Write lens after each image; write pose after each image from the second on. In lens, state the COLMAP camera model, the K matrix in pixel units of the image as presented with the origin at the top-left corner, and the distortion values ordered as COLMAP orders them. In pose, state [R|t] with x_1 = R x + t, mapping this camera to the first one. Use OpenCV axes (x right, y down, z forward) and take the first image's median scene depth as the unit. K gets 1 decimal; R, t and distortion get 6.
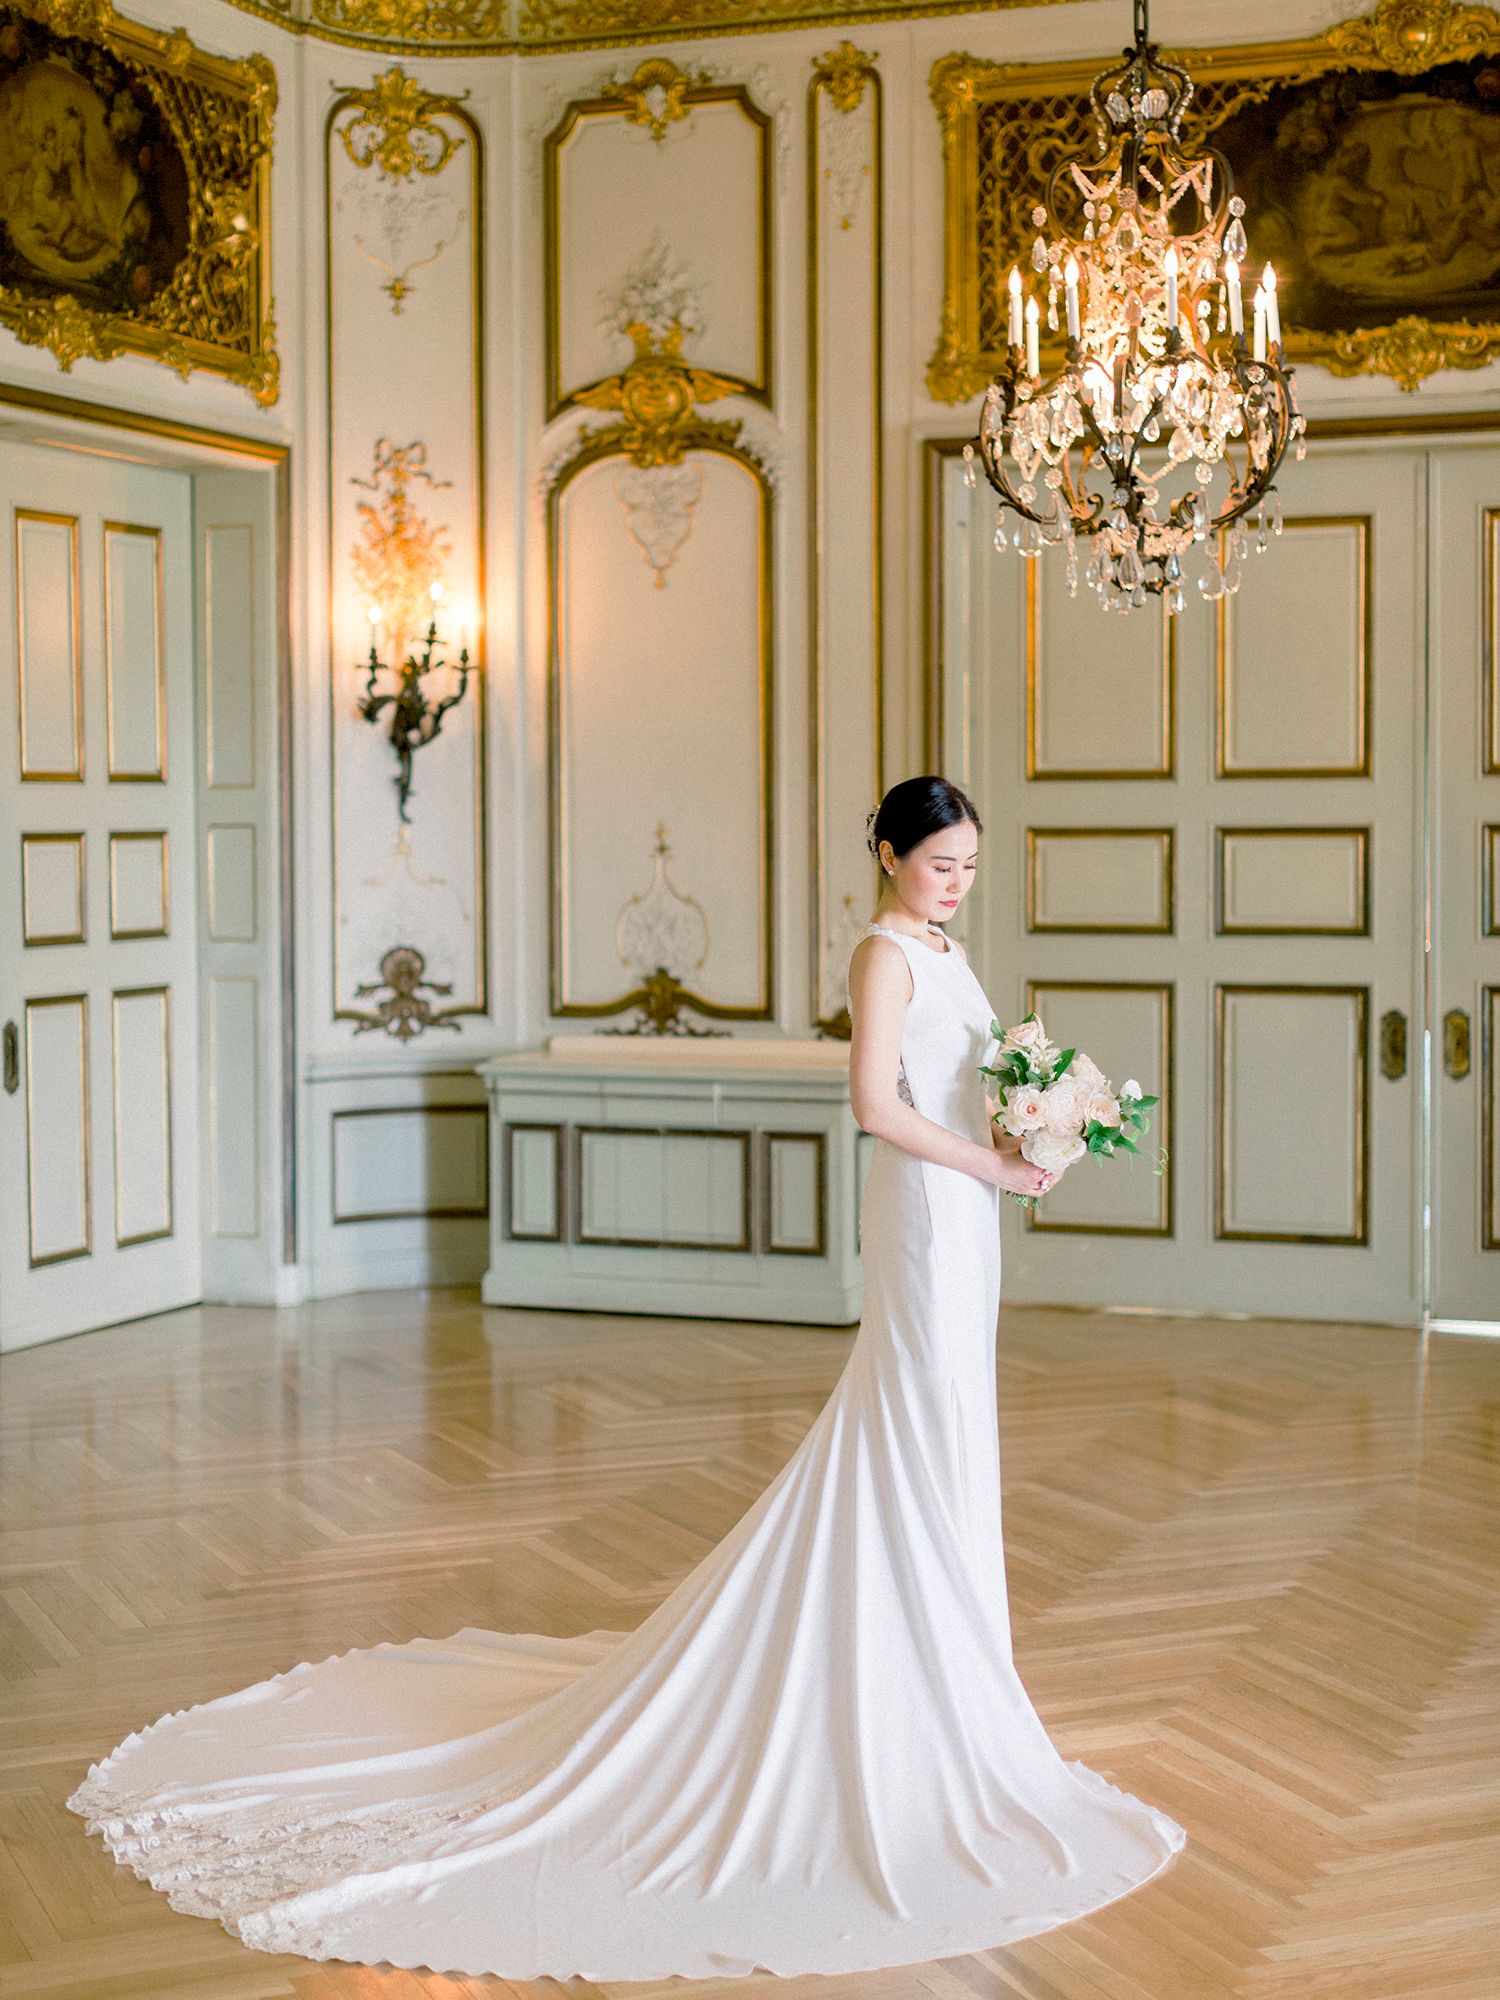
lens RADIAL K [[3244.5, 0, 754.8], [0, 3244.5, 1004.0], [0, 0, 1]] dist [0.020434, 0.000000]
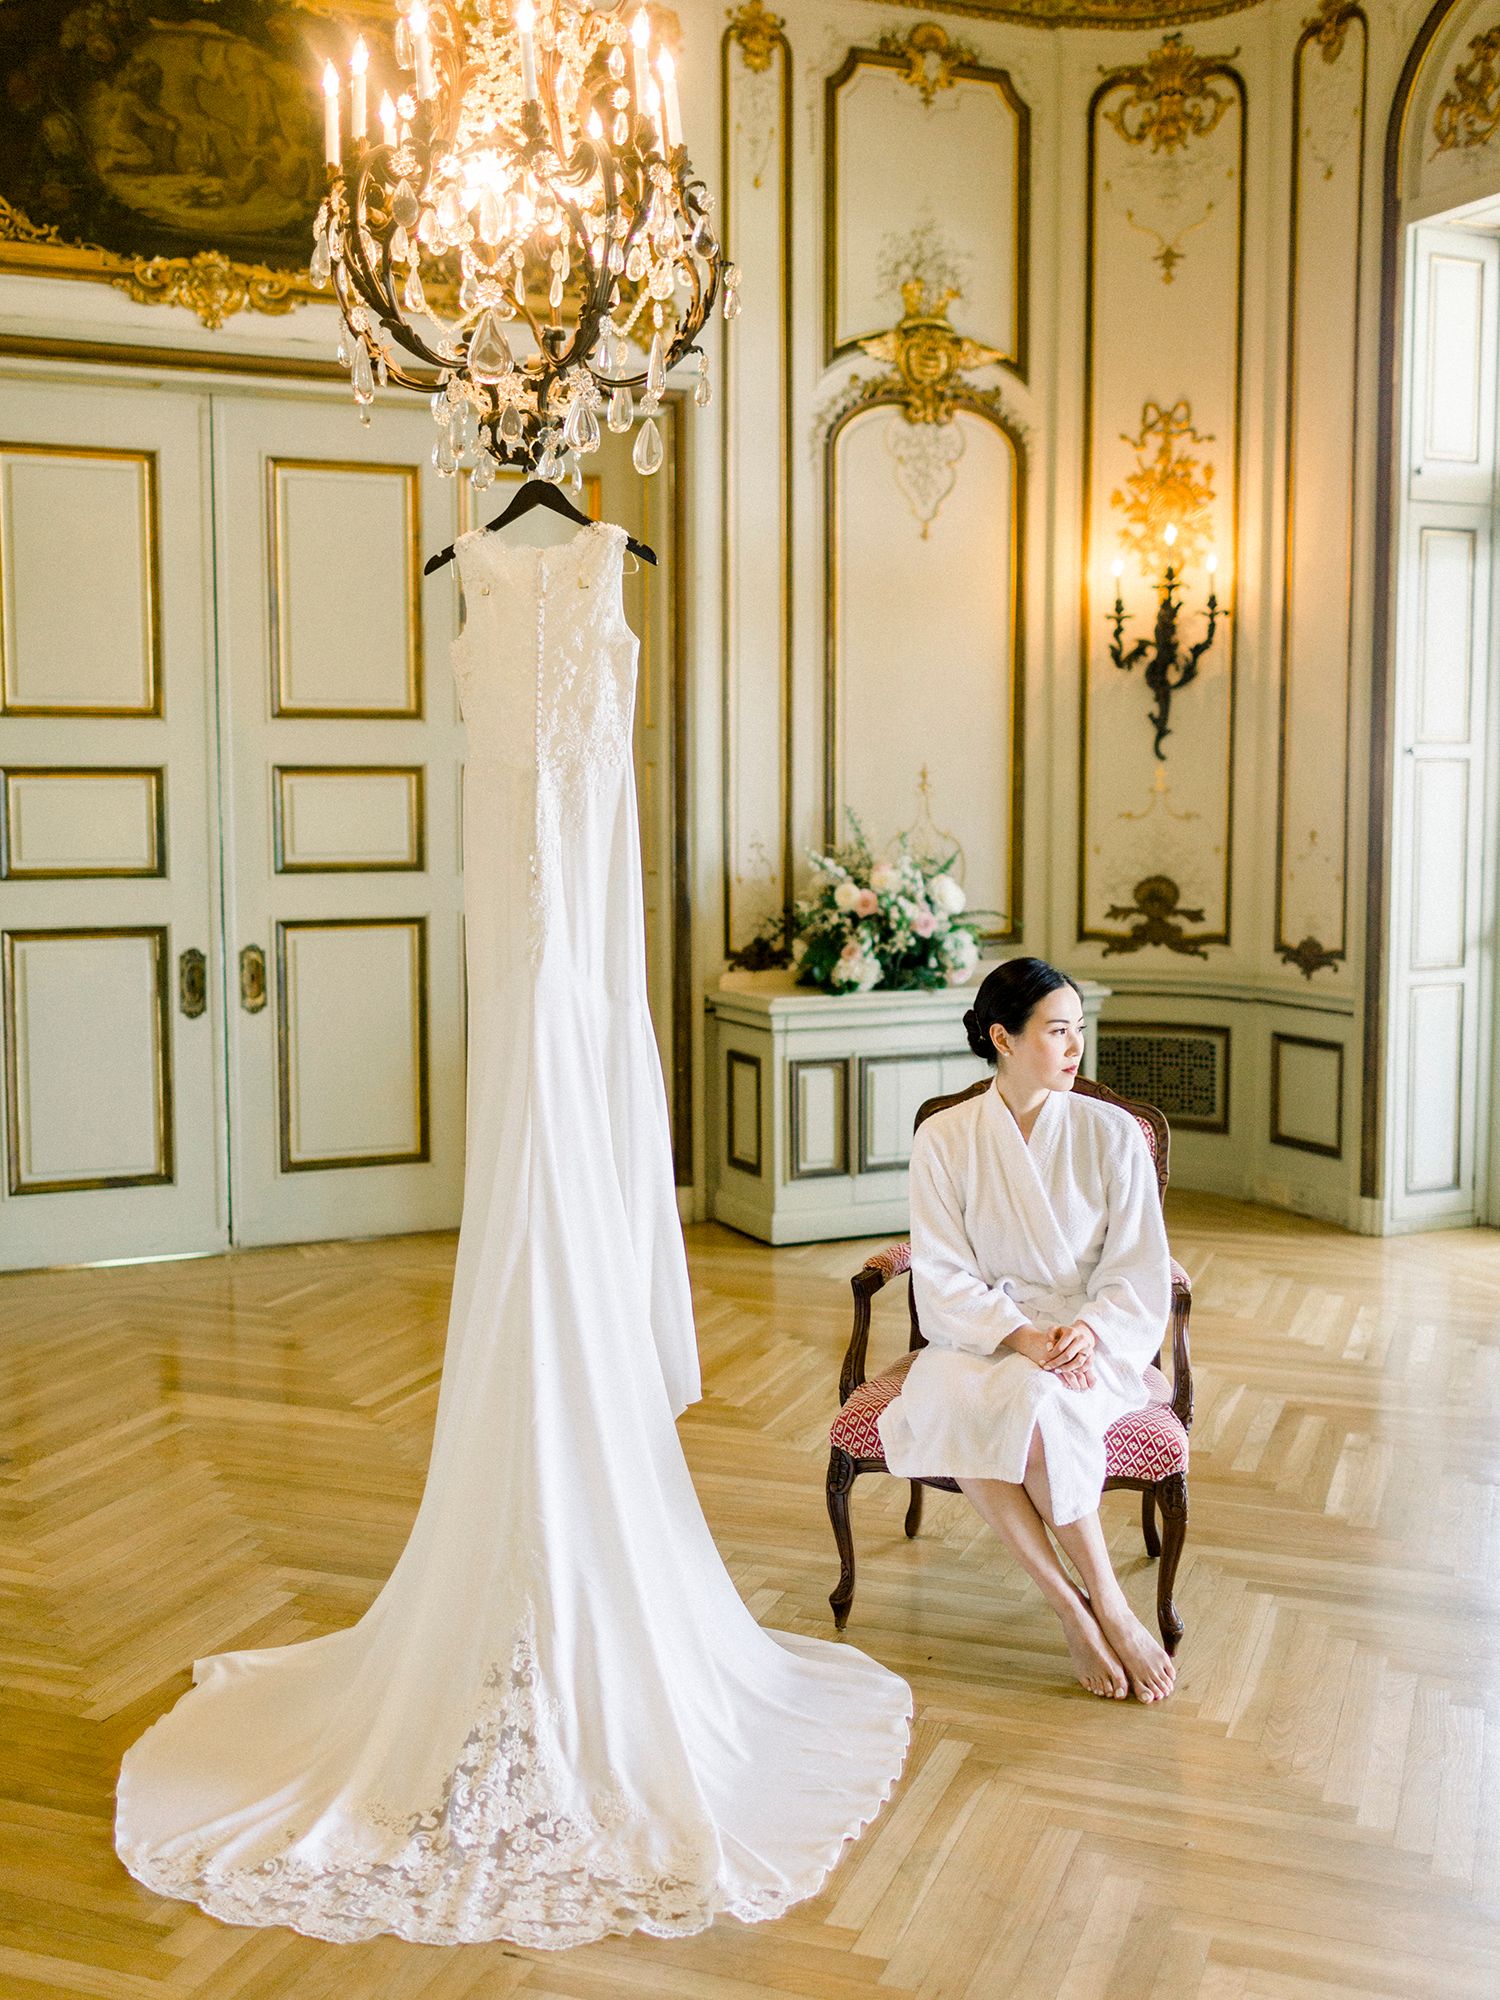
lens RADIAL K [[2126.7, 0, 742.9], [0, 2126.7, 983.1], [0, 0, 1]] dist [0.003330, 0.000000]
pose [[0.694902, -0.066521, 0.716021, -0.164223], [0.035347, 0.997668, 0.058383, -0.020702], [-0.718235, -0.015261, 0.695633, 0.424989]]
